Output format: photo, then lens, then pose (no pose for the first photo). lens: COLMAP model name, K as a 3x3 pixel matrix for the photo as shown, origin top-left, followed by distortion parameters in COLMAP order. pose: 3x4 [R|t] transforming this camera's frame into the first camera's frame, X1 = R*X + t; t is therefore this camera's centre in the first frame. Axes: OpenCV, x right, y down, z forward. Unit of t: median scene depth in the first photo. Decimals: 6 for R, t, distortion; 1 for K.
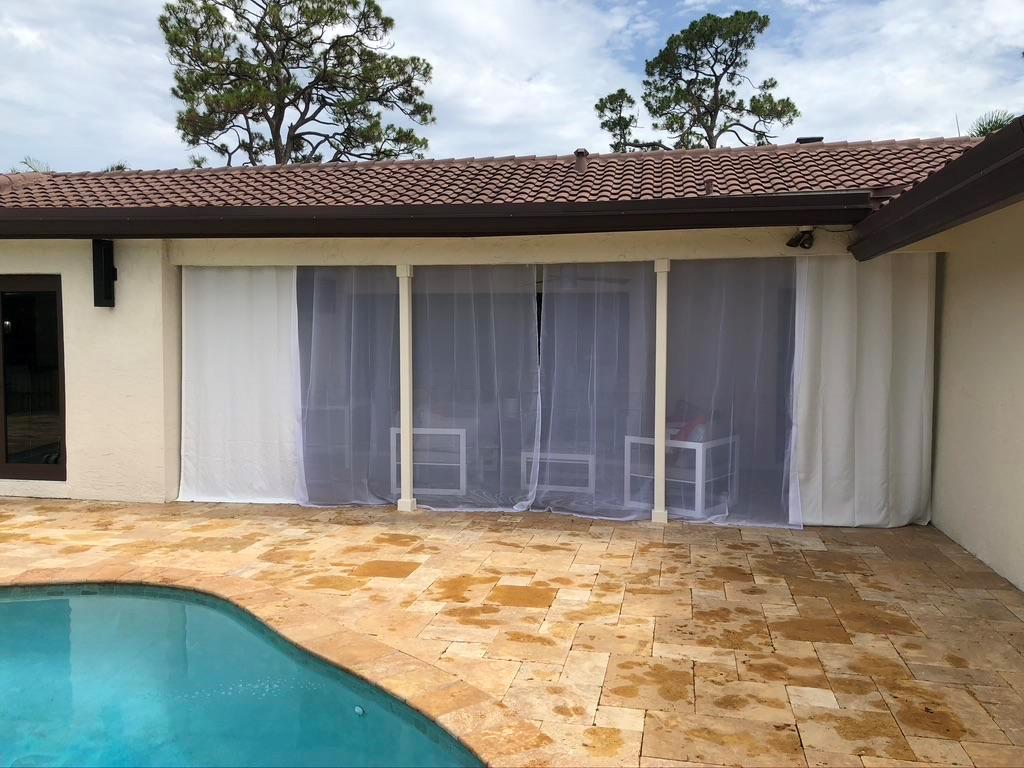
lens RADIAL K [[832.9, 0, 515.4], [0, 832.9, 379.9], [0, 0, 1]] dist [0.017059, -0.022941]
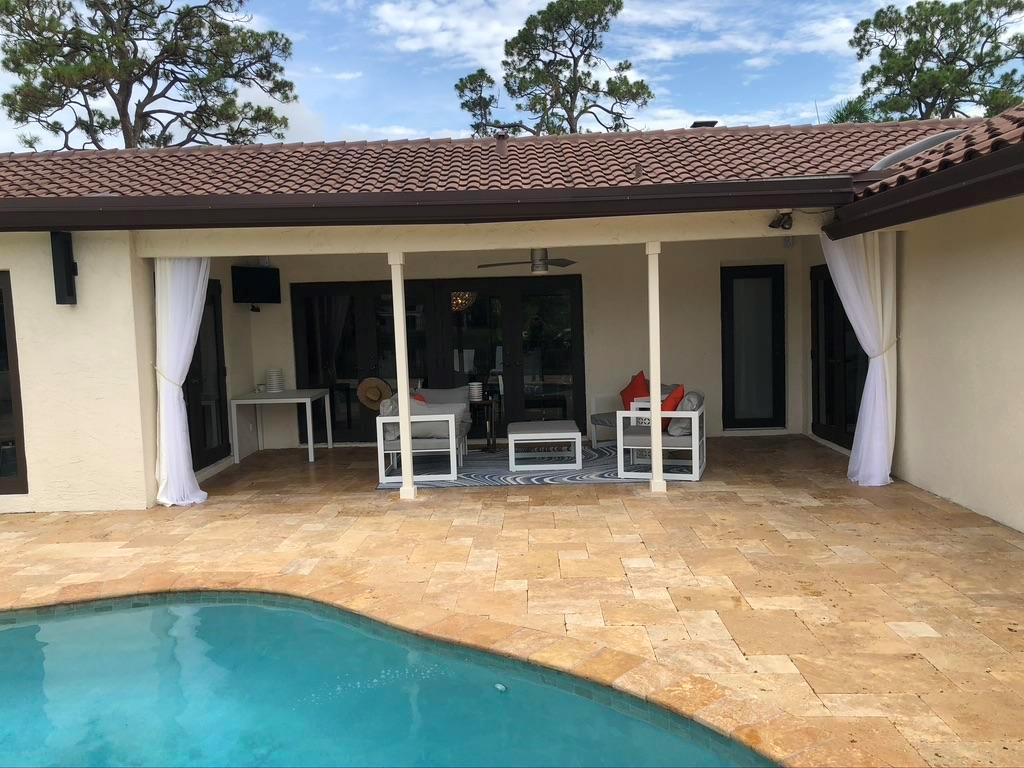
lens RADIAL K [[832.9, 0, 513.8], [0, 832.9, 388.5], [0, 0, 1]] dist [0.017059, -0.022941]
pose [[0.983631, -0.049443, 0.173280, -0.090173], [0.043790, 0.998381, 0.036295, -0.003010], [-0.174794, -0.028113, 0.984204, -0.003313]]
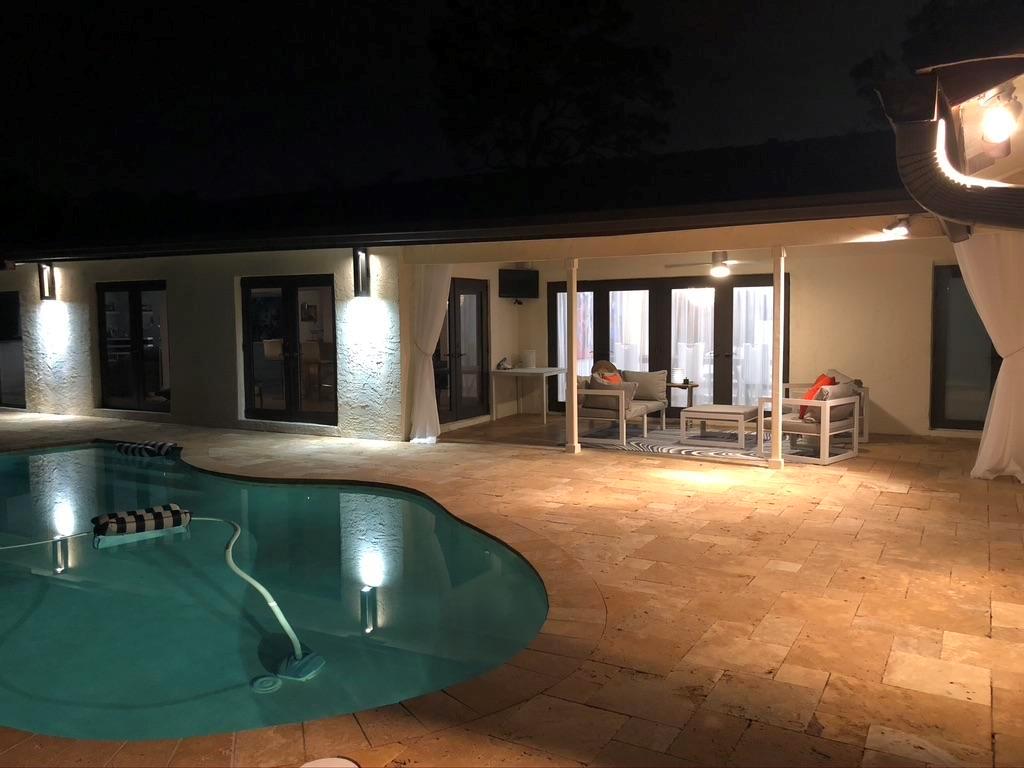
lens RADIAL K [[832.9, 0, 511.3], [0, 832.9, 381.7], [0, 0, 1]] dist [0.017059, -0.022941]
pose [[0.950764, 0.010731, -0.309730, 0.089118], [-0.003069, 0.999677, 0.025216, 0.008614], [0.309901, -0.023024, 0.950490, -0.120260]]
